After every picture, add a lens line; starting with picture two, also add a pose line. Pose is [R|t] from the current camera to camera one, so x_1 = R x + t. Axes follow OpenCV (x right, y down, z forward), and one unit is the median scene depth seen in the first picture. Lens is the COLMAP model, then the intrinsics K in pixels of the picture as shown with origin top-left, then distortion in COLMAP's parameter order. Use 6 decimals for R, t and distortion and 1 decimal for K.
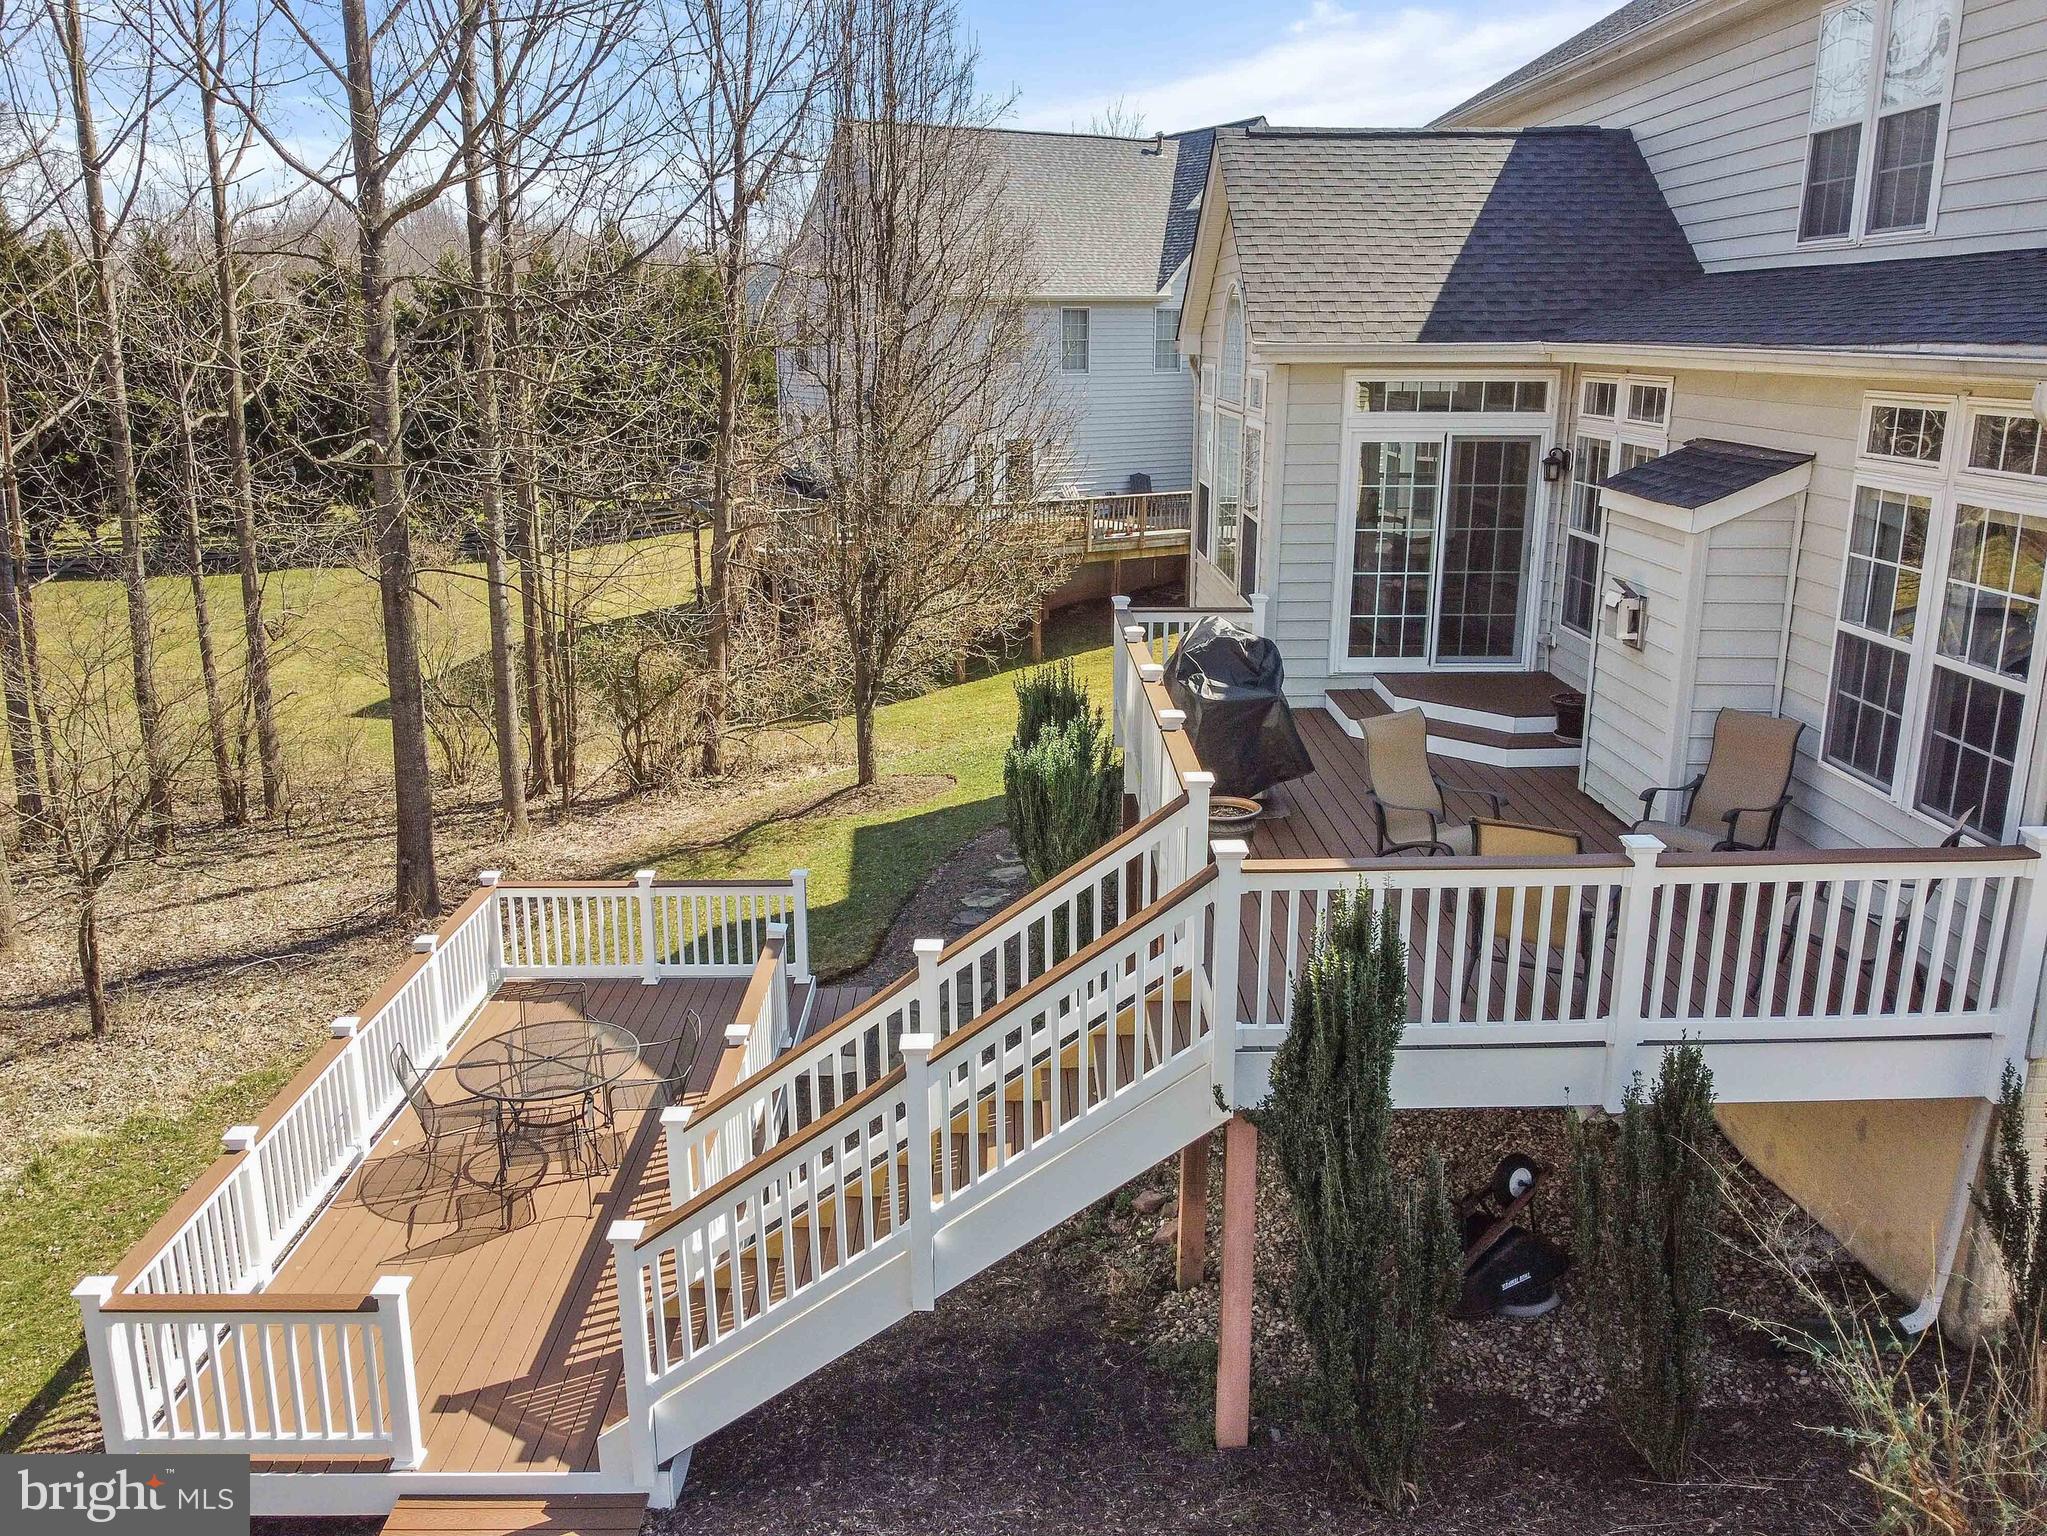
lens RADIAL K [[1603.2, 0, 1023.5], [0, 1603.2, 768.0], [0, 0, 1]] dist [0.000482, -0.001496]
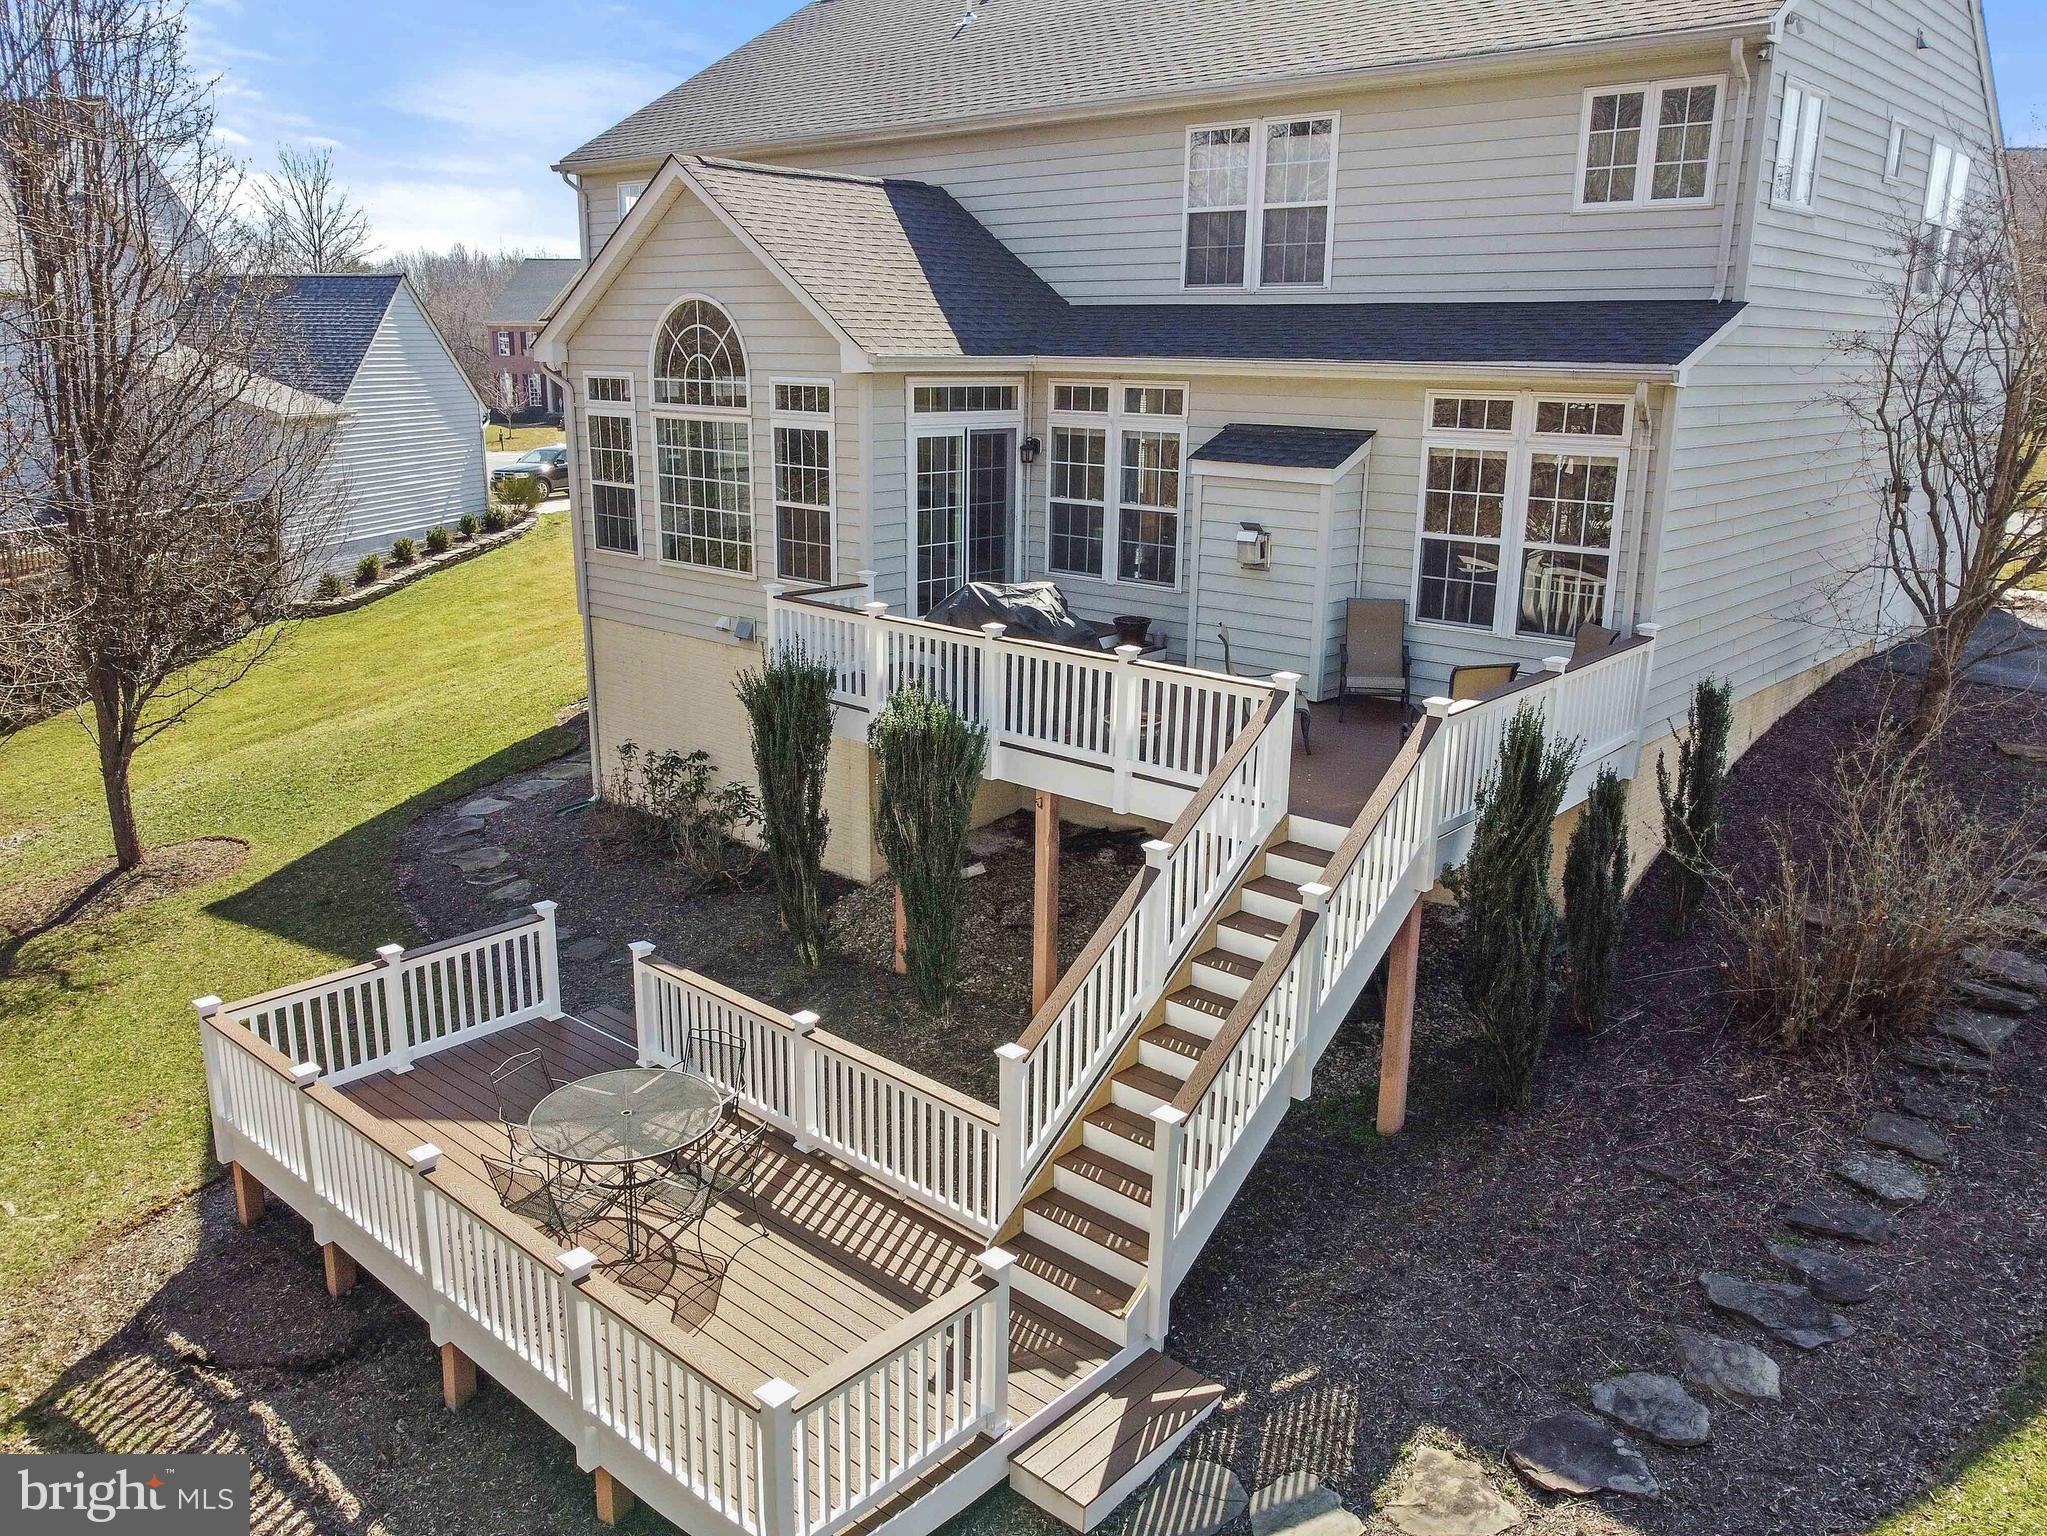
lens RADIAL K [[1561.9, 0, 993.2], [0, 1561.9, 762.7], [0, 0, 1]] dist [-0.002359, -0.009623]
pose [[0.679375, -0.181105, 0.711091, -0.706591], [0.180835, 0.980499, 0.076950, -0.048301], [-0.711160, 0.076312, 0.698877, 0.174773]]
